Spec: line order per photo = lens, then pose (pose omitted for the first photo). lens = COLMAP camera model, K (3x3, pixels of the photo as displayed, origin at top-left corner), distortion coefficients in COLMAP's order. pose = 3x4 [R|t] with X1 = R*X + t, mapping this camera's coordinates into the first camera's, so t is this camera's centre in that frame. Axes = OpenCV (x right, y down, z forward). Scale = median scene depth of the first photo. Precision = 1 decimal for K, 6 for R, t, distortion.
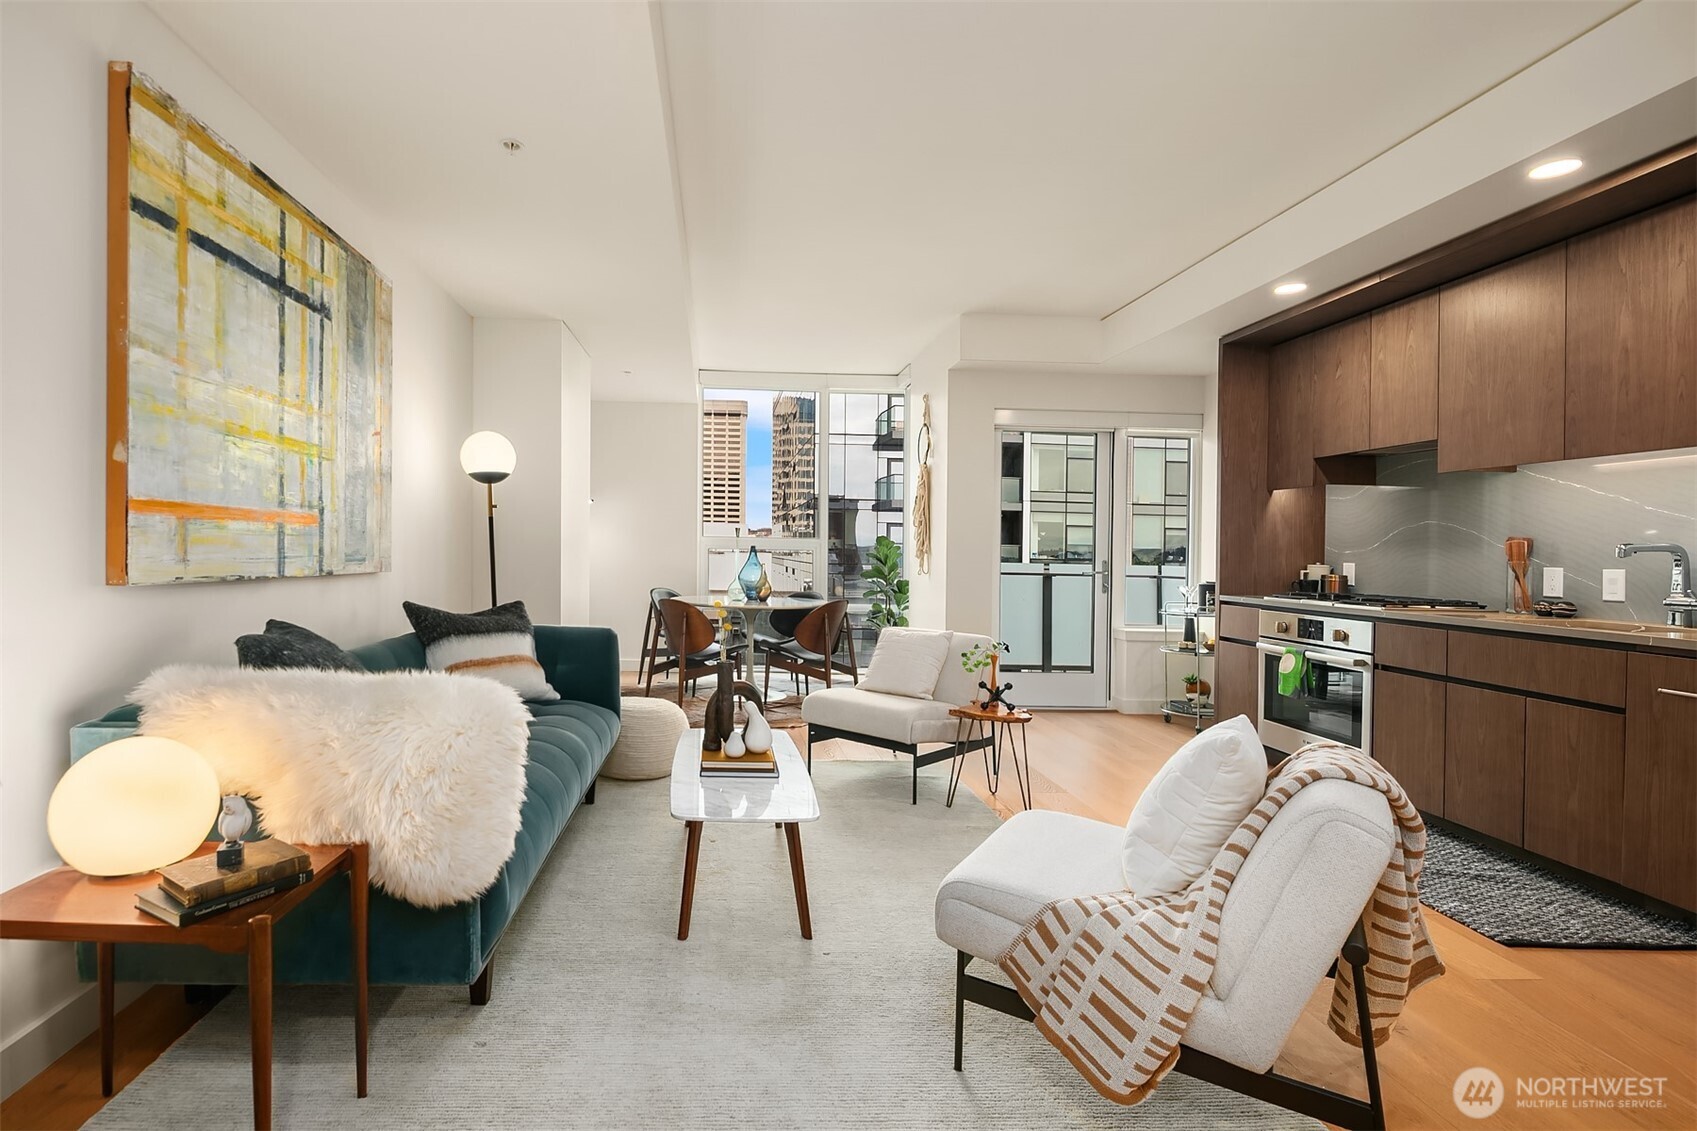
lens RADIAL K [[809.3, 0, 848.5], [0, 809.3, 565.5], [0, 0, 1]] dist [0.000937, 0.000079]
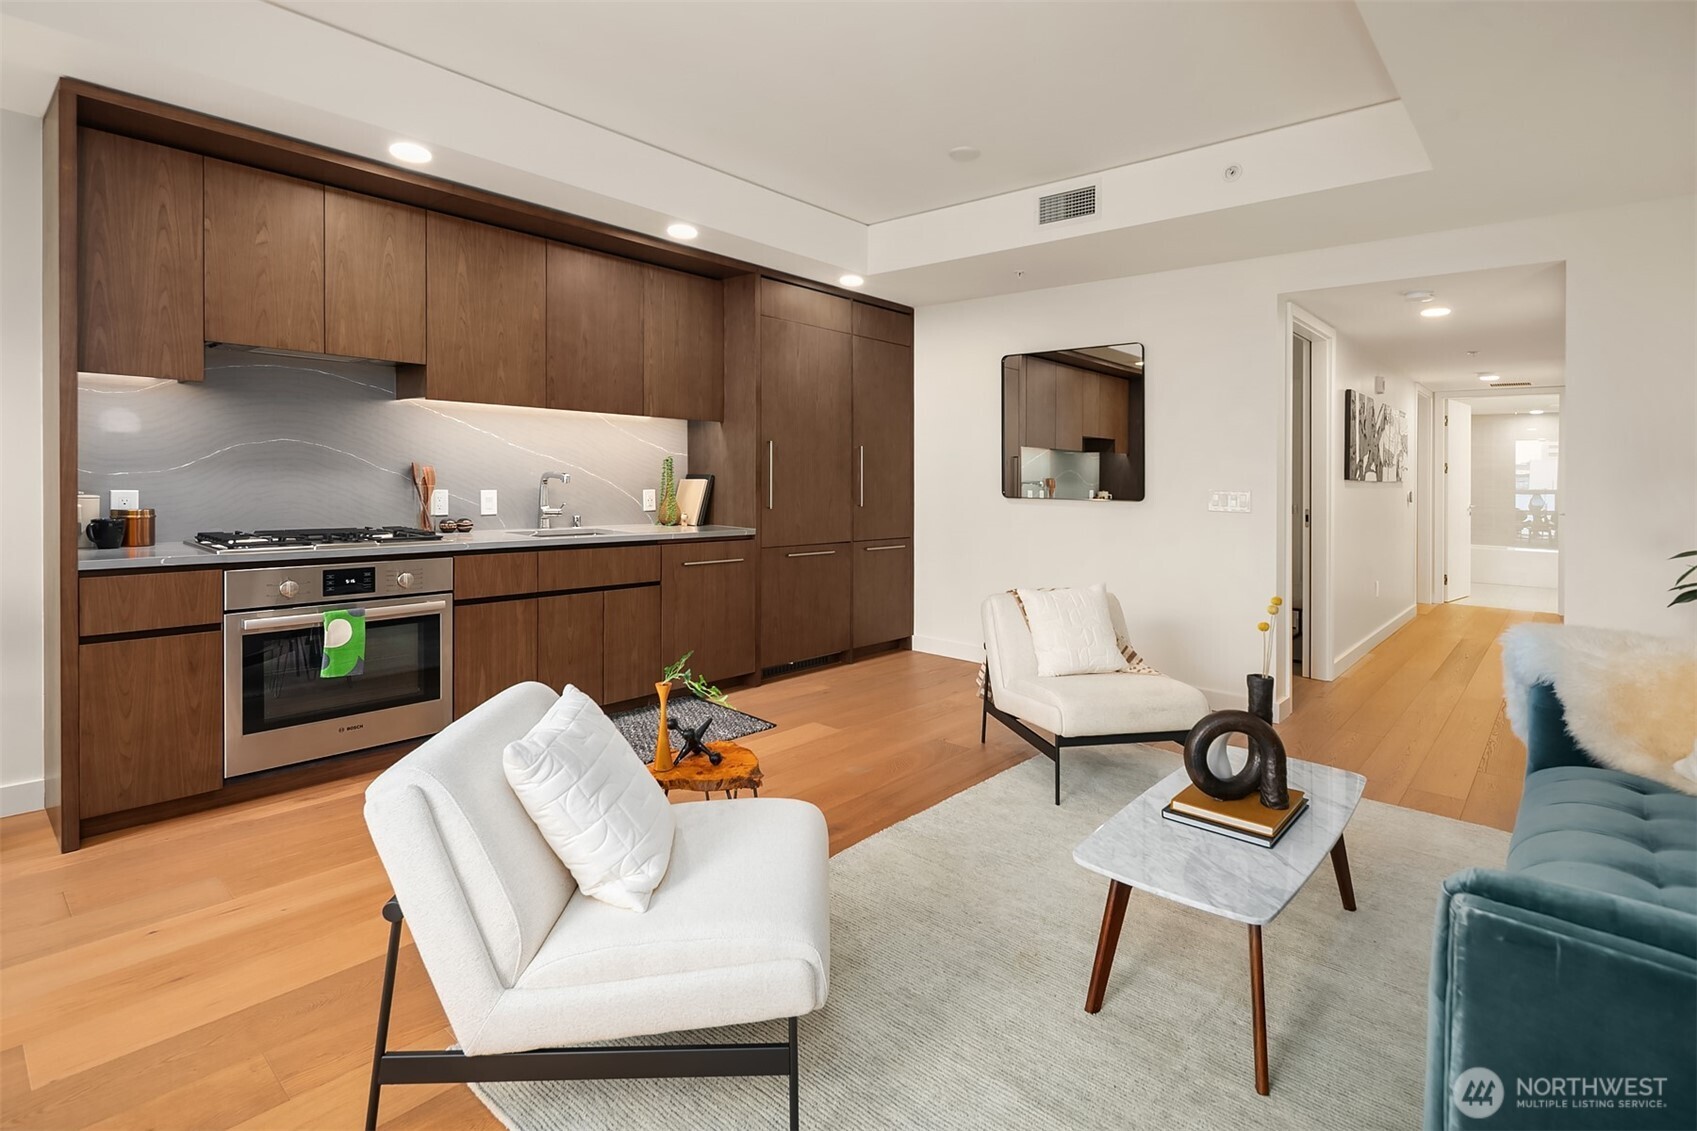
lens RADIAL K [[787.9, 0, 848.3], [0, 787.9, 437.7], [0, 0, 1]] dist [-0.000175, -0.000317]
pose [[-0.615140, 0.004451, 0.788405, -0.329623], [-0.019001, 0.999610, -0.020468, -0.054090], [-0.788189, -0.027571, -0.614816, 1.125514]]
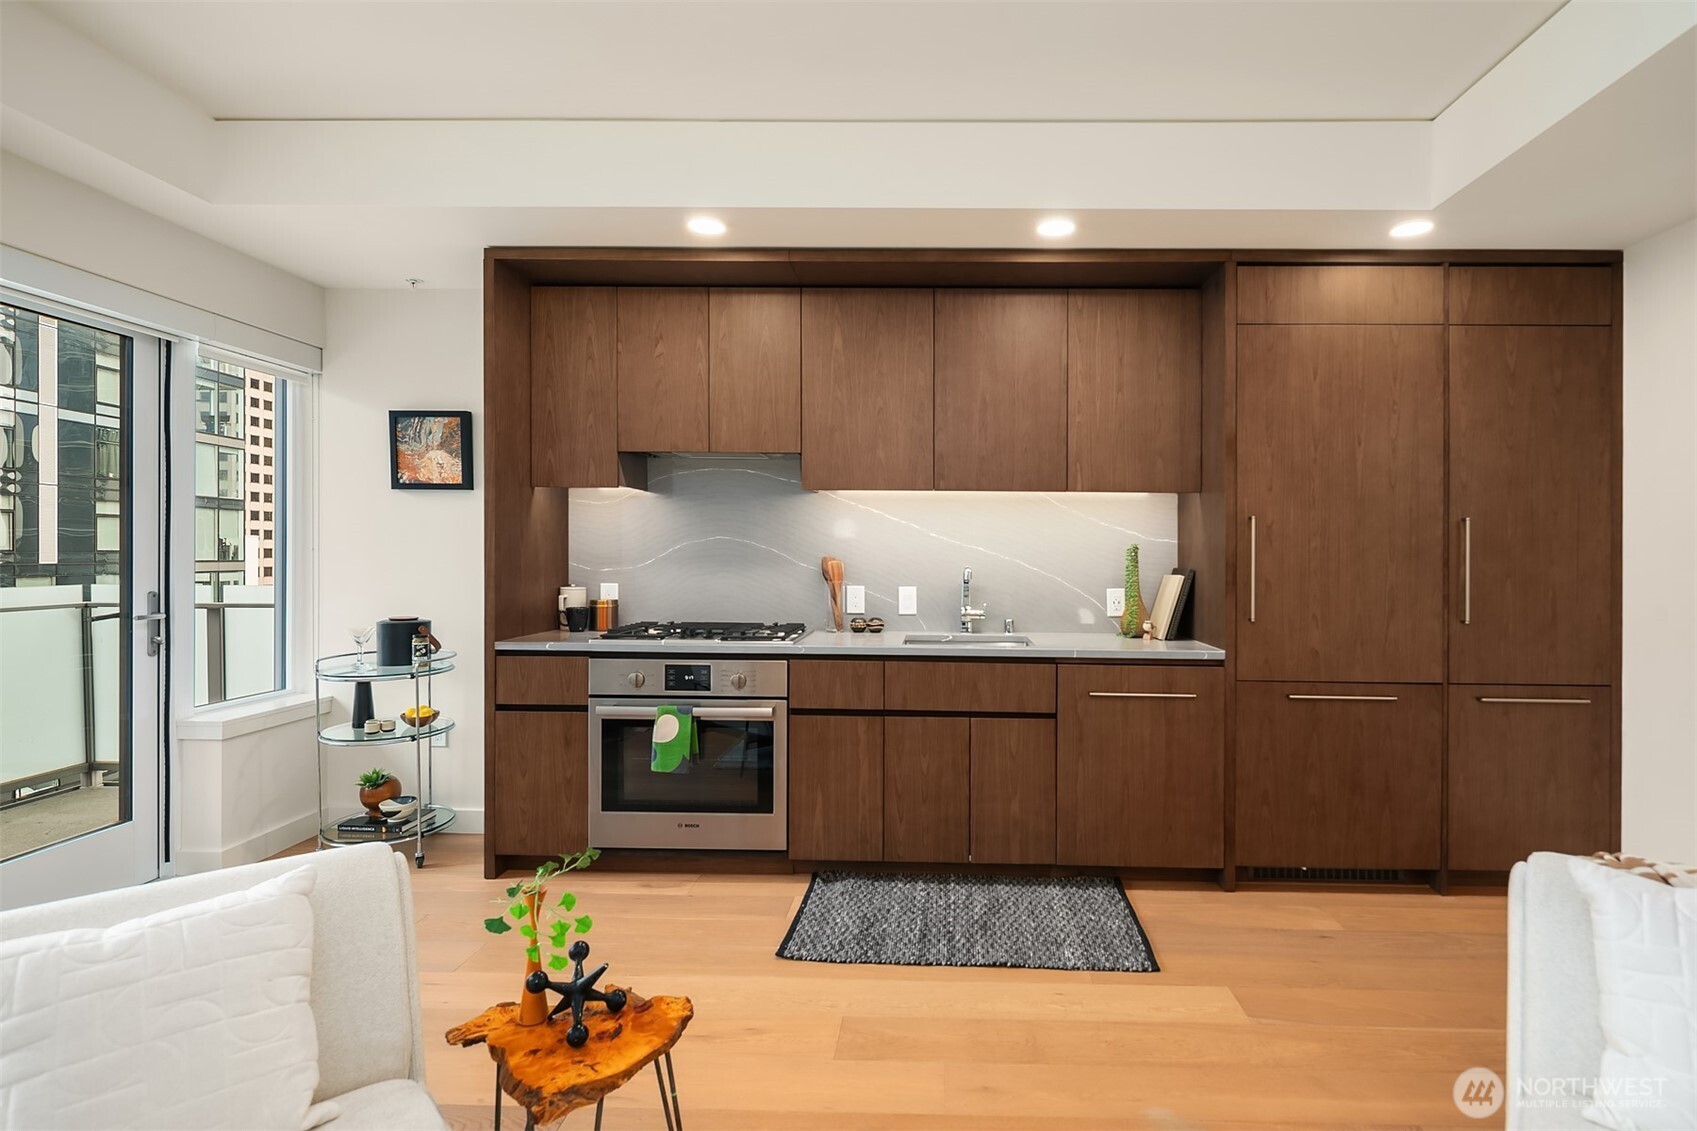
lens RADIAL K [[816.7, 0, 918.5], [0, 816.7, 550.1], [0, 0, 1]] dist [0.001037, -0.000032]
pose [[0.178548, -0.010667, 0.983873, -0.159134], [0.010557, 0.999904, 0.008925, -0.048773], [-0.983875, 0.008793, 0.178644, 0.662970]]
